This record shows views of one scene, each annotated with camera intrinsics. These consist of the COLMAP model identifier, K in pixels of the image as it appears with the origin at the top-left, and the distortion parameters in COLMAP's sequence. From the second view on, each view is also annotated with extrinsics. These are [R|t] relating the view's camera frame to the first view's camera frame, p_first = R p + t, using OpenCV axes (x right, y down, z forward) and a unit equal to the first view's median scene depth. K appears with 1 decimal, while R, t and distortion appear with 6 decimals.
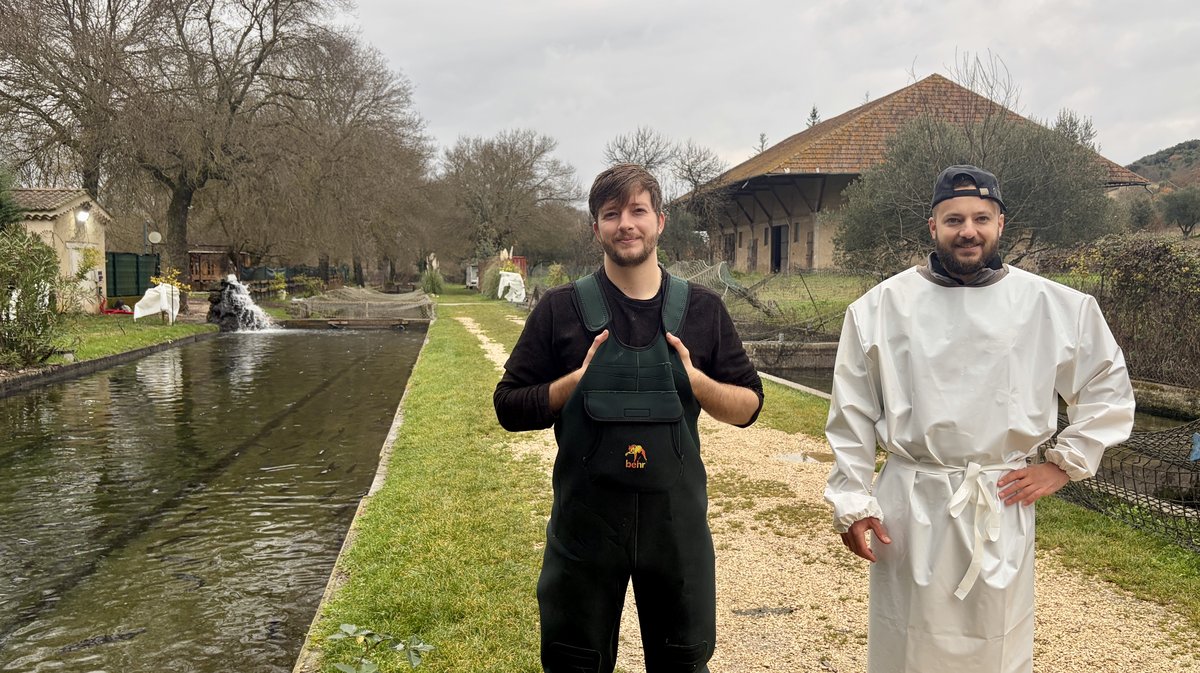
lens RADIAL K [[980.3, 0, 600.4], [0, 980.3, 360.1], [0, 0, 1]] dist [0.005122, -0.000987]
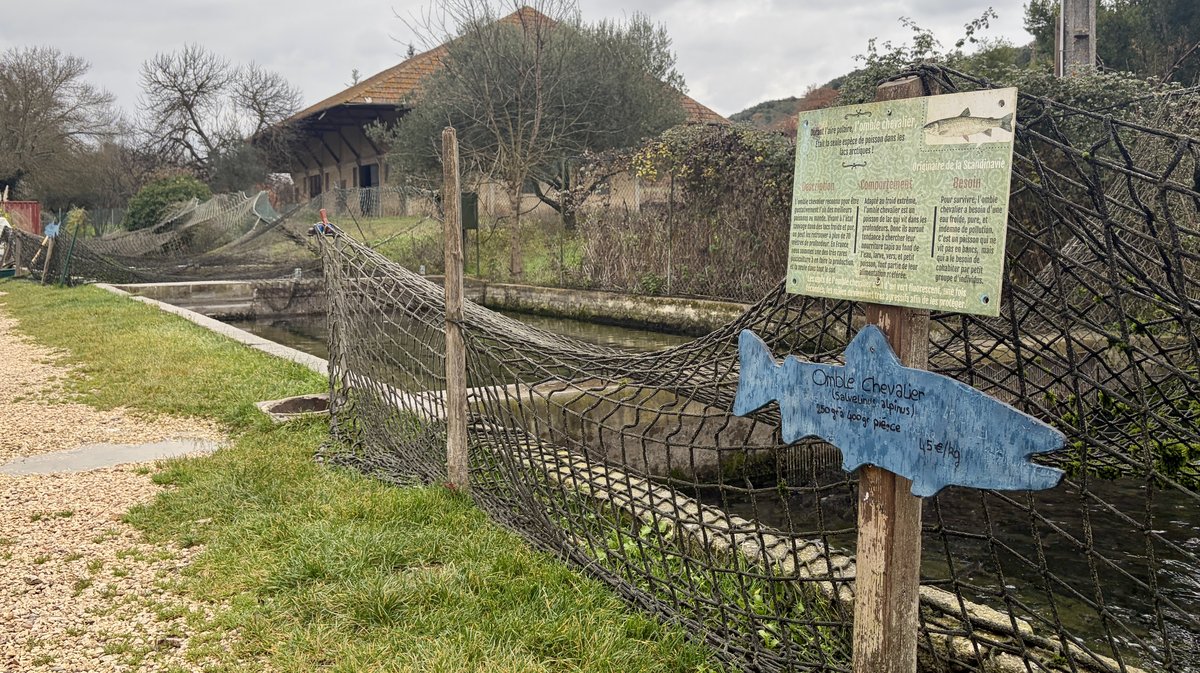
lens RADIAL K [[924.8, 0, 600.0], [0, 924.8, 336.5], [0, 0, 1]] dist [-0.000684, -0.000416]
pose [[0.938733, -0.060095, 0.339365, 0.087619], [0.055881, 0.998191, 0.022187, 0.012437], [-0.340084, -0.001863, 0.940393, 0.139734]]
